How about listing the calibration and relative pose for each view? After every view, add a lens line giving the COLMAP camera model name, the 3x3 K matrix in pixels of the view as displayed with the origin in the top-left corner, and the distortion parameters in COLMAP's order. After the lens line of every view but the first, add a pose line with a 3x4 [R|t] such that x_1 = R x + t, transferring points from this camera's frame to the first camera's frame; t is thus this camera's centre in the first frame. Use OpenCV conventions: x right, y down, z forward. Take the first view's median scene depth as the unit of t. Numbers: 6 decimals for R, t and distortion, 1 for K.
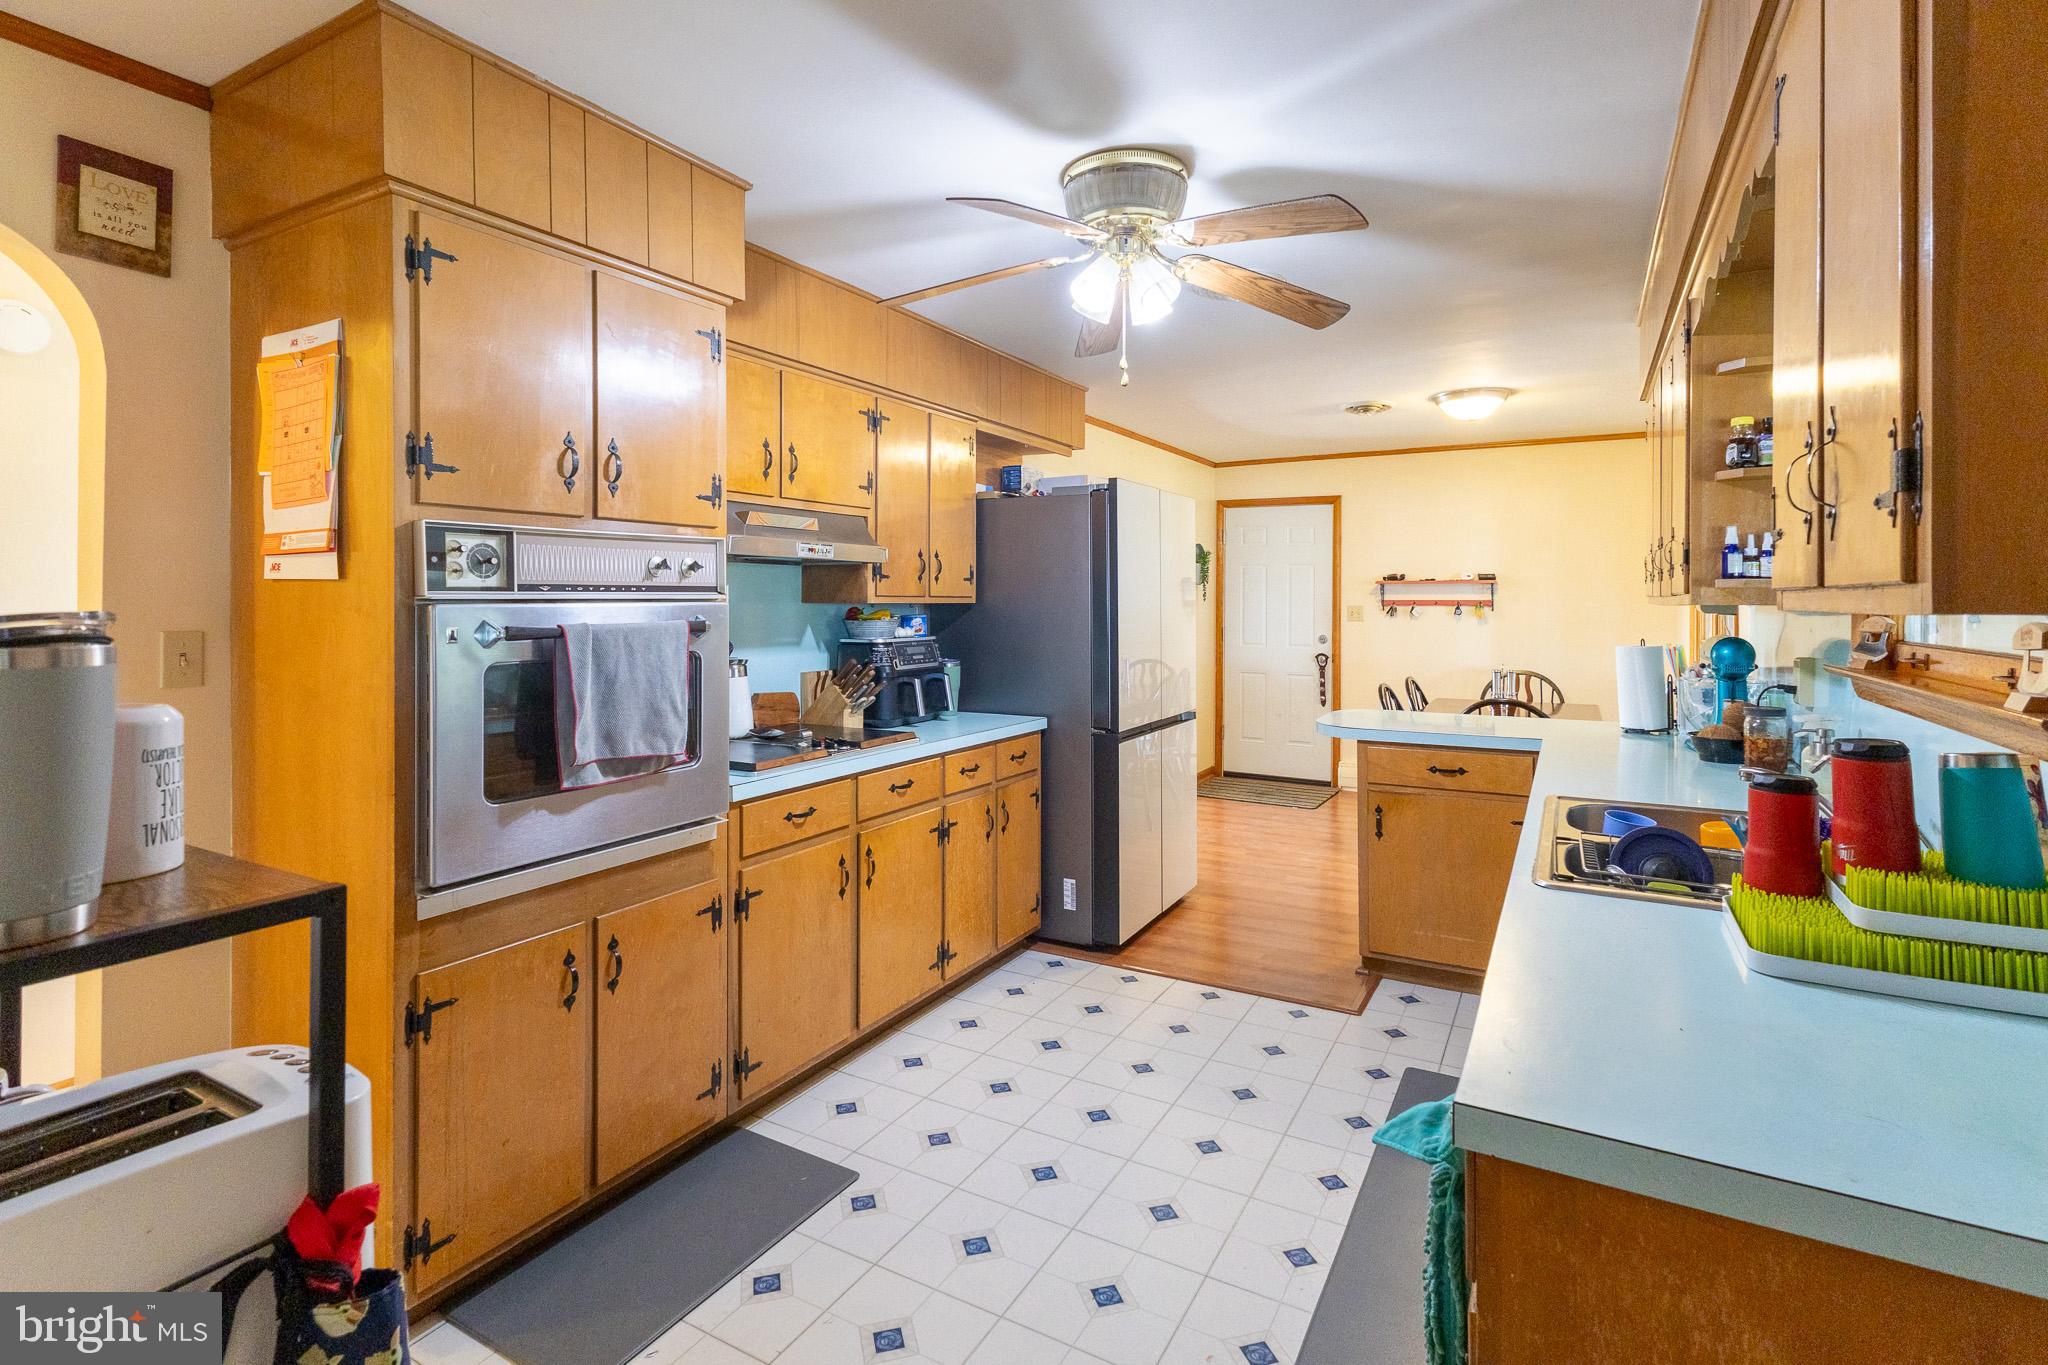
lens RADIAL K [[989.0, 0, 1022.6], [0, 989.0, 604.1], [0, 0, 1]] dist [-0.017762, -0.000051]
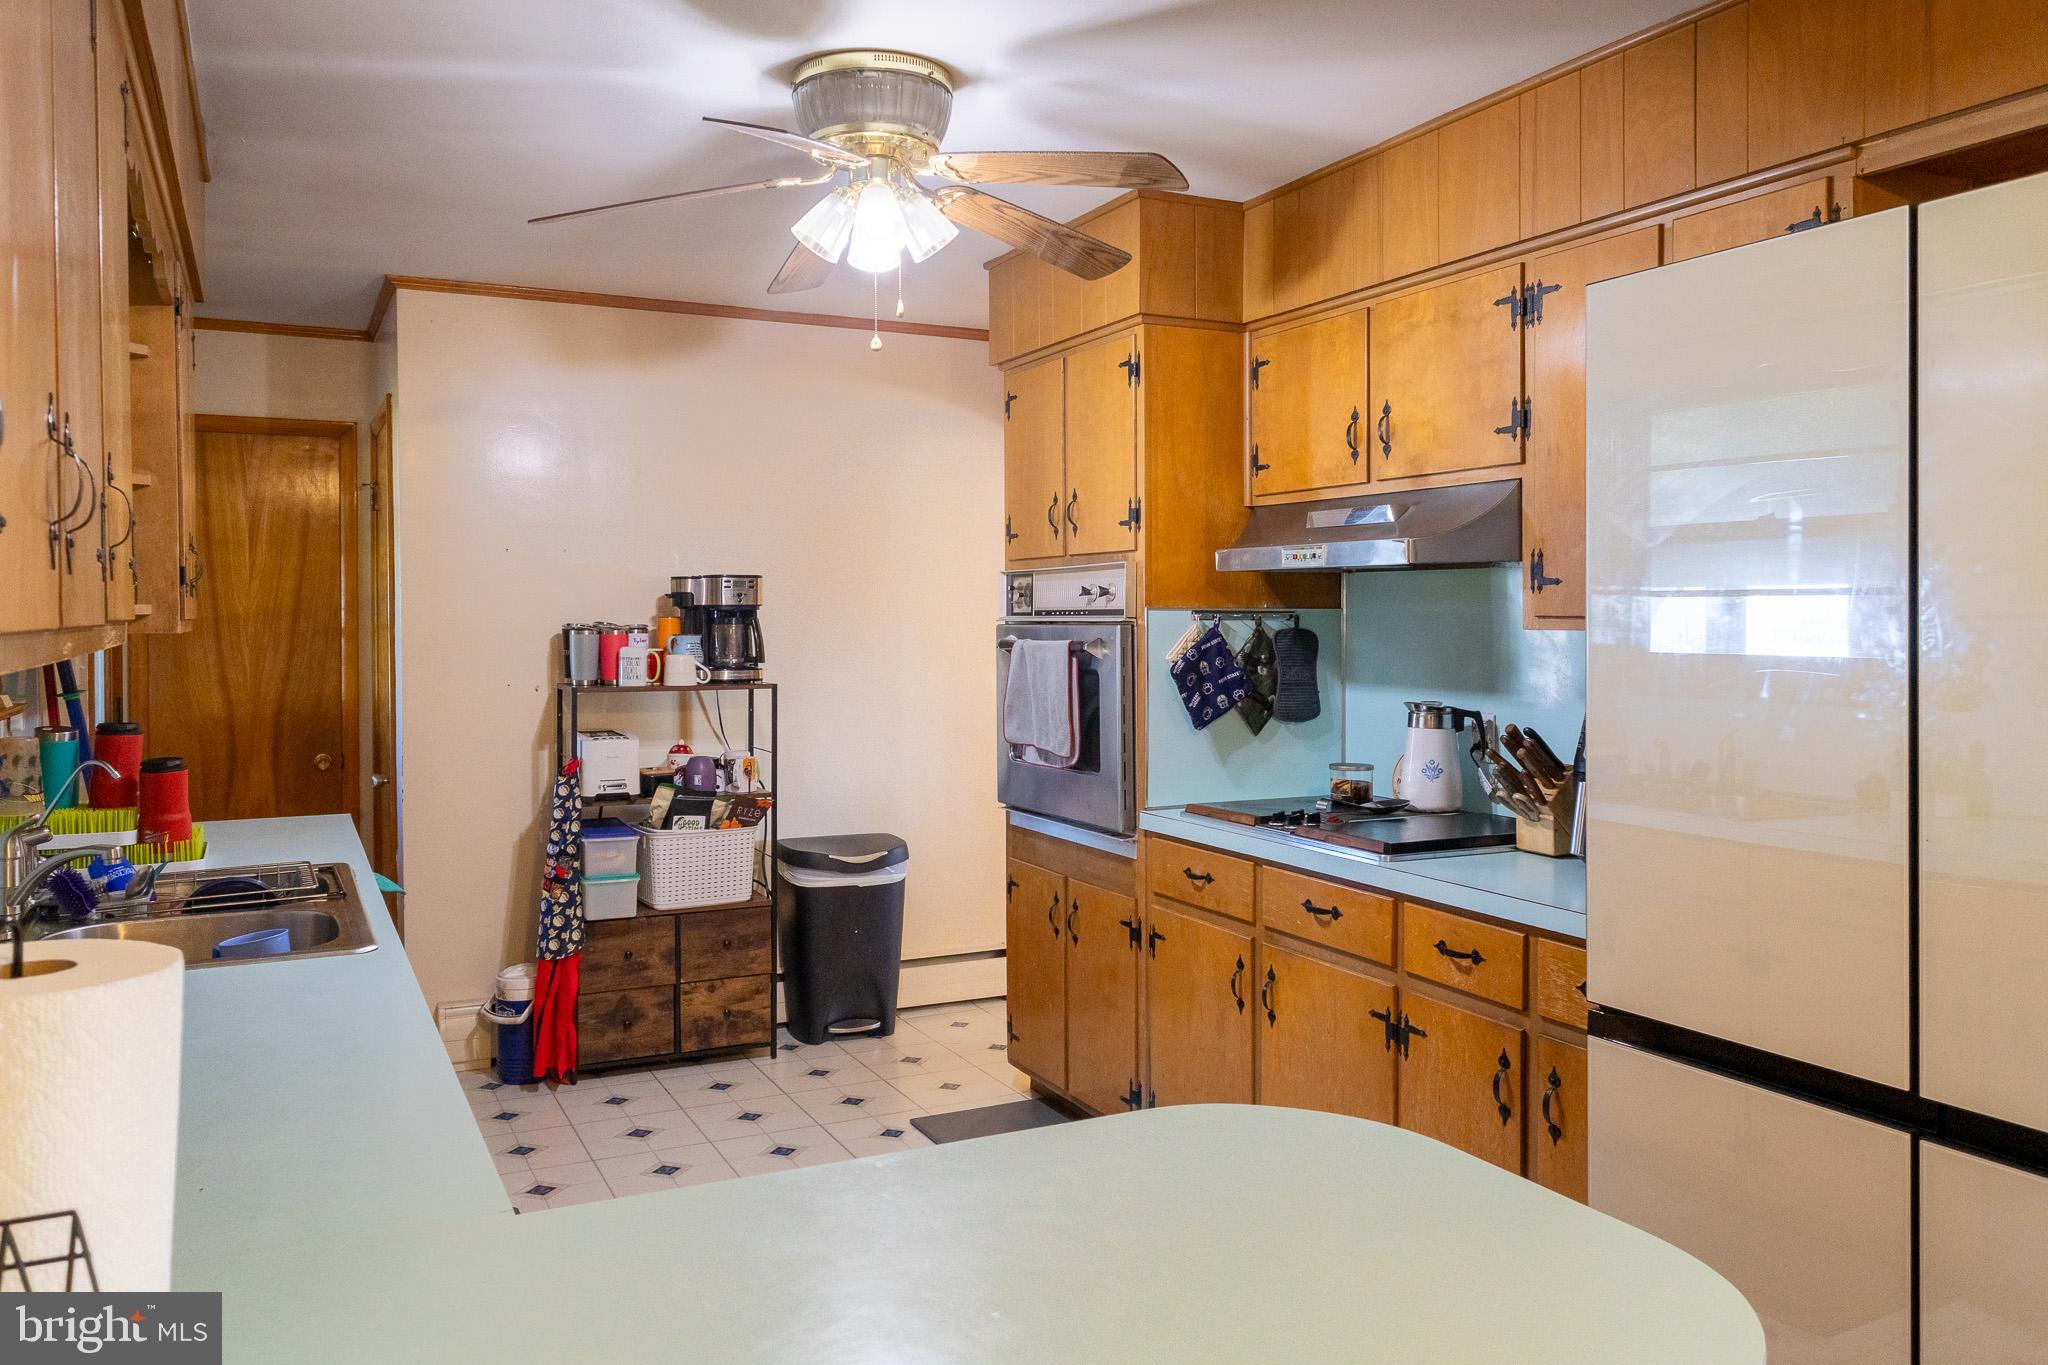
lens RADIAL K [[1487.0, 0, 996.2], [0, 1487.0, 624.8], [0, 0, 1]] dist [0.001897, -0.000110]
pose [[-0.577611, 0.006695, -0.816285, 0.749959], [-0.001021, 0.999960, 0.008924, -0.011500], [0.816311, 0.005987, -0.577581, 1.303886]]
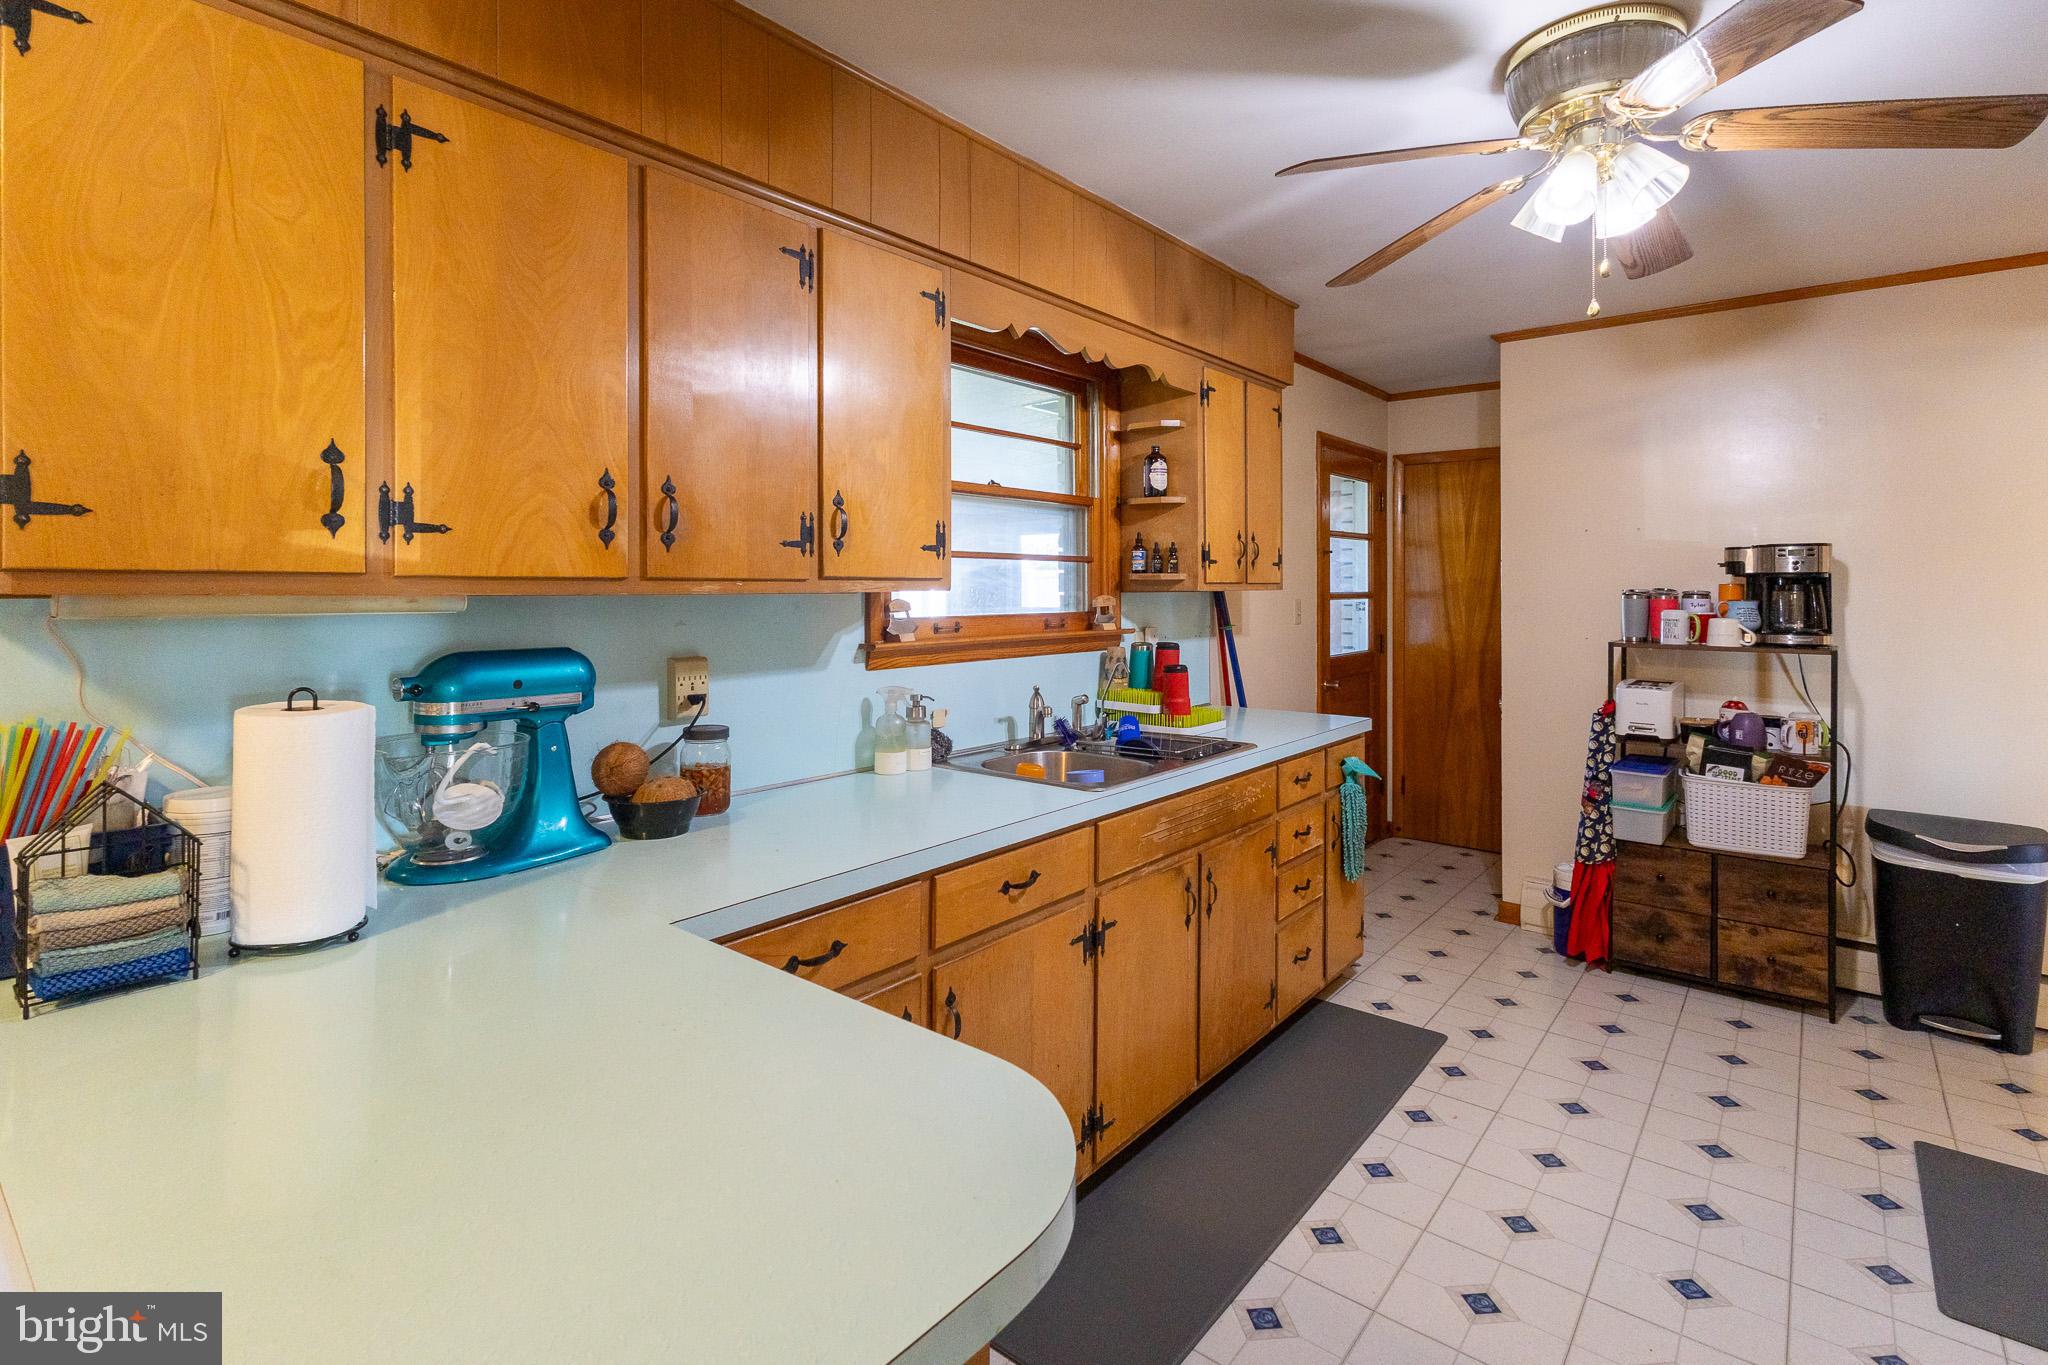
lens RADIAL K [[968.2, 0, 1029.8], [0, 968.2, 580.4], [0, 0, 1]] dist [-0.002510, 0.000316]
pose [[-0.984641, -0.001511, 0.174584, 0.307724], [-0.002113, 0.999992, -0.003263, -0.004856], [-0.174578, -0.003582, -0.984637, 1.363784]]
